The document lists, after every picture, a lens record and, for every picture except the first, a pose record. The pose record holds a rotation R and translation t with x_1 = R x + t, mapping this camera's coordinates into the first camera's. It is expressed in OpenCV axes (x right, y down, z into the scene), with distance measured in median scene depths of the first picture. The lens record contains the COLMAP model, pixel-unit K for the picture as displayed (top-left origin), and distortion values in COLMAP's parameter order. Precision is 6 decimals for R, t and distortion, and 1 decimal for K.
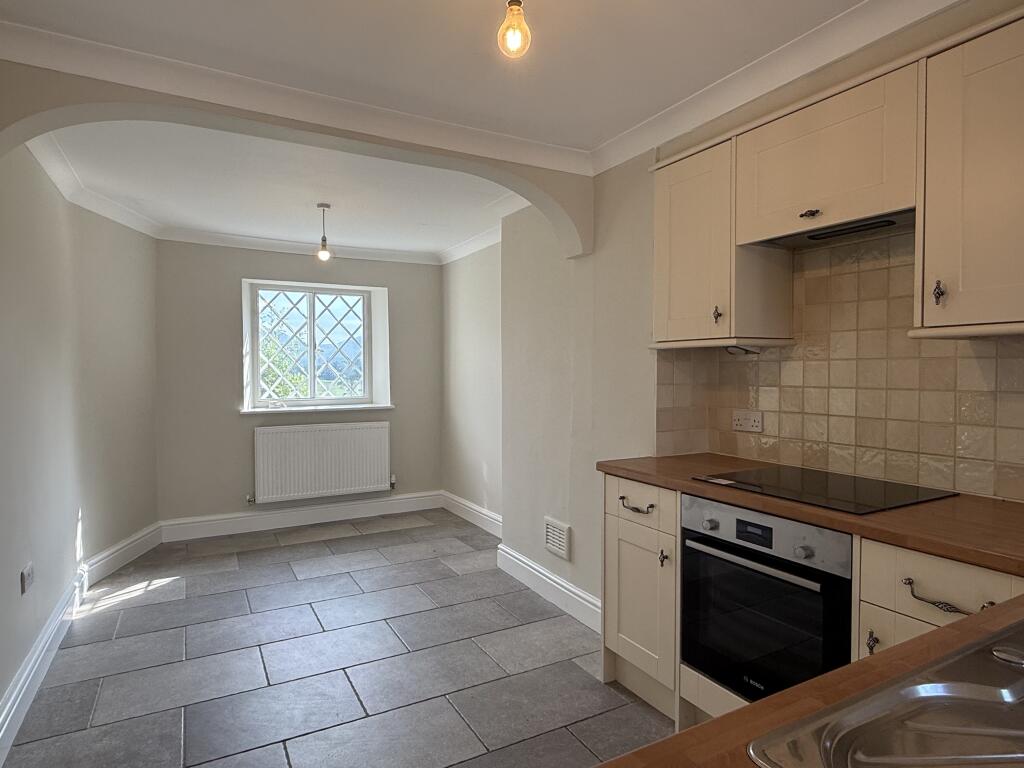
lens RADIAL K [[587.7, 0, 507.0], [0, 587.7, 385.8], [0, 0, 1]] dist [0.003679, 0.001762]
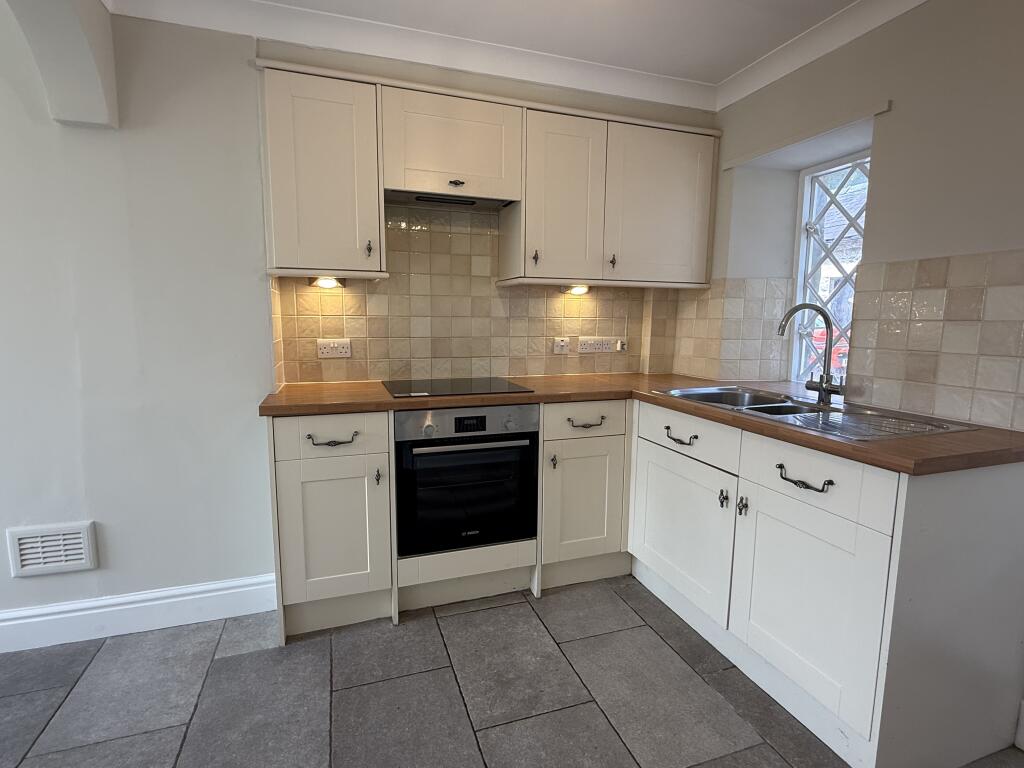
lens RADIAL K [[510.9, 0, 512.0], [0, 510.9, 384.0], [0, 0, 1]] dist [-0.002384, 0.000657]
pose [[0.164567, -0.123546, 0.978598, -0.578836], [0.019337, 0.992338, 0.122028, 0.018402], [-0.986176, -0.001158, 0.165695, 0.607690]]
